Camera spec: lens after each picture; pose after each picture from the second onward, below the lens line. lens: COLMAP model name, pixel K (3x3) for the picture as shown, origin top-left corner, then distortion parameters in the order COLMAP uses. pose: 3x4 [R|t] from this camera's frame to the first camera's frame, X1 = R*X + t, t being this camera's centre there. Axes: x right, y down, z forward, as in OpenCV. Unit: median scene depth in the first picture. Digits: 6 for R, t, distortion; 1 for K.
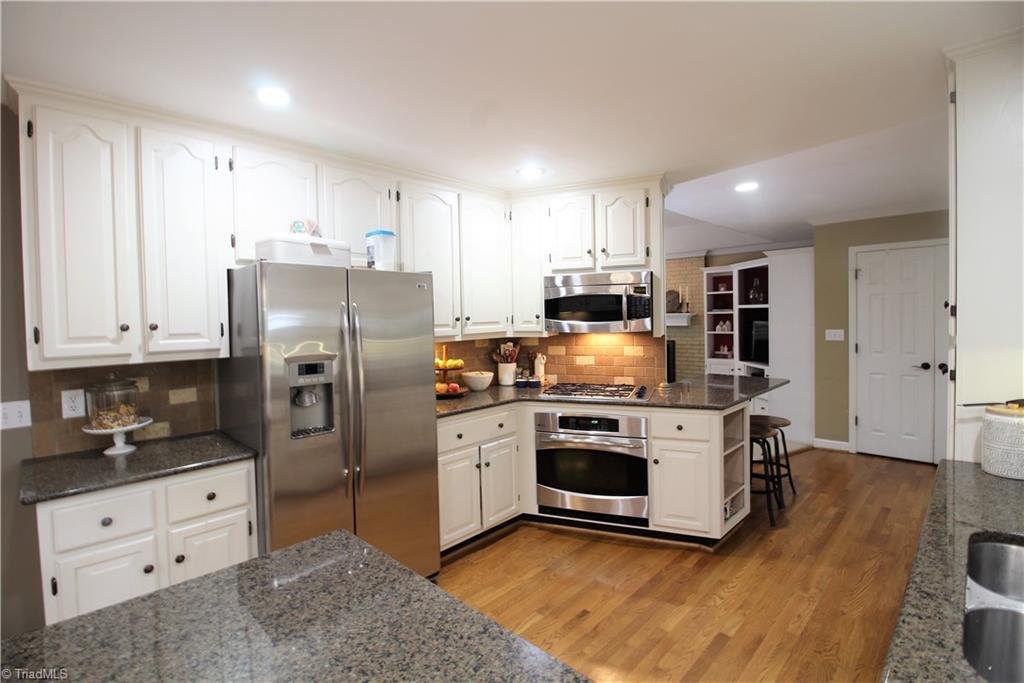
lens RADIAL K [[477.2, 0, 497.5], [0, 477.2, 328.2], [0, 0, 1]] dist [-0.009493, -0.003088]
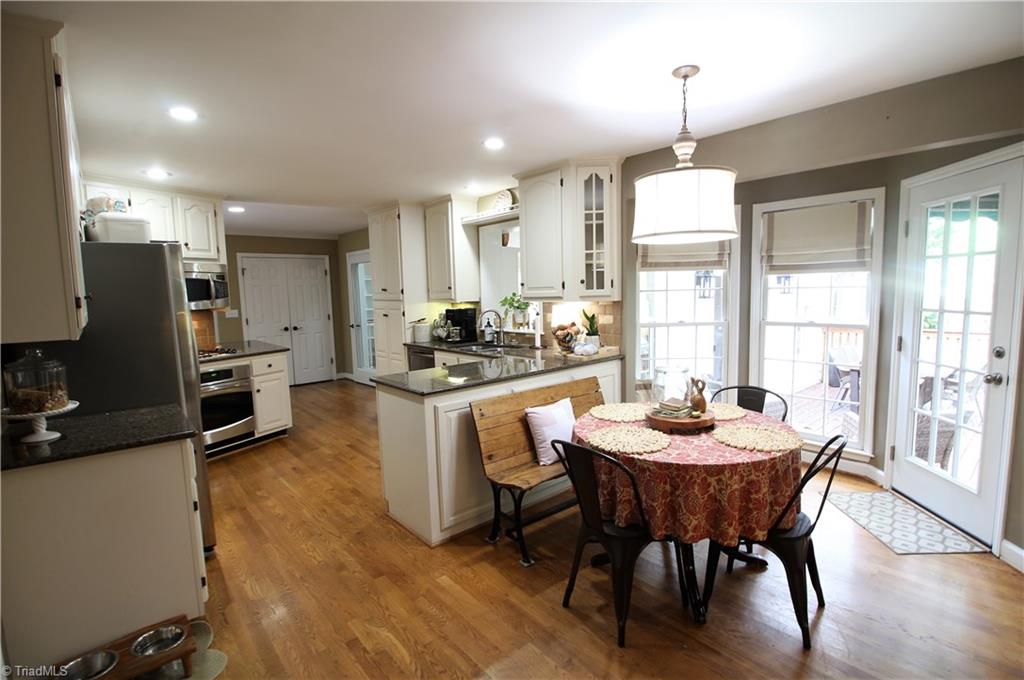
lens RADIAL K [[477.2, 0, 513.0], [0, 477.2, 339.4], [0, 0, 1]] dist [-0.009493, -0.003088]
pose [[0.112514, -0.081459, 0.990306, -1.046720], [0.045484, 0.996012, 0.076760, 0.033842], [-0.992609, 0.036407, 0.115770, 0.002864]]
